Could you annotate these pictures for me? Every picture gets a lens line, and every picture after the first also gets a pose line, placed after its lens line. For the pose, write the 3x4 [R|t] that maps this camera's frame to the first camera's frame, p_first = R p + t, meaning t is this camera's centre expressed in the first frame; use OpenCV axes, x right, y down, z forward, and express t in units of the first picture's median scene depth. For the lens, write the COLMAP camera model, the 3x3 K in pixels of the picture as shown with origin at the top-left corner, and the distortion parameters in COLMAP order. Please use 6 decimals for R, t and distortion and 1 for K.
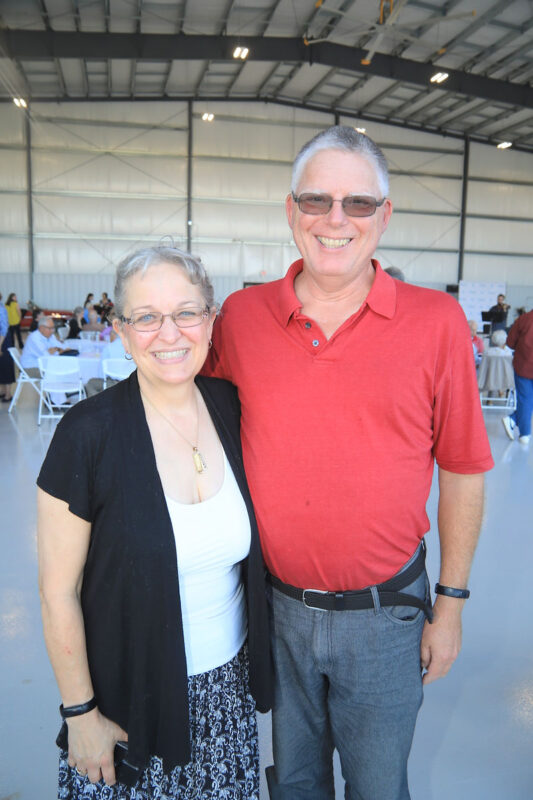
lens RADIAL K [[626.7, 0, 266.5], [0, 626.7, 400.0], [0, 0, 1]] dist [-0.131858, 0.122937]
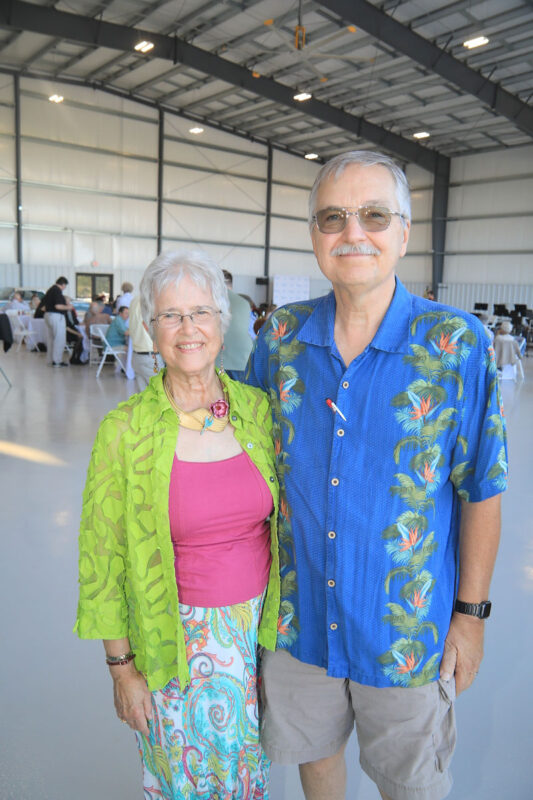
lens RADIAL K [[619.5, 0, 266.5], [0, 619.5, 400.0], [0, 0, 1]] dist [-0.131674, 0.131084]
pose [[0.901158, -0.058682, 0.429500, -0.189569], [0.049596, 0.998246, 0.032330, -0.004737], [-0.430644, -0.007833, 0.902488, 0.005396]]
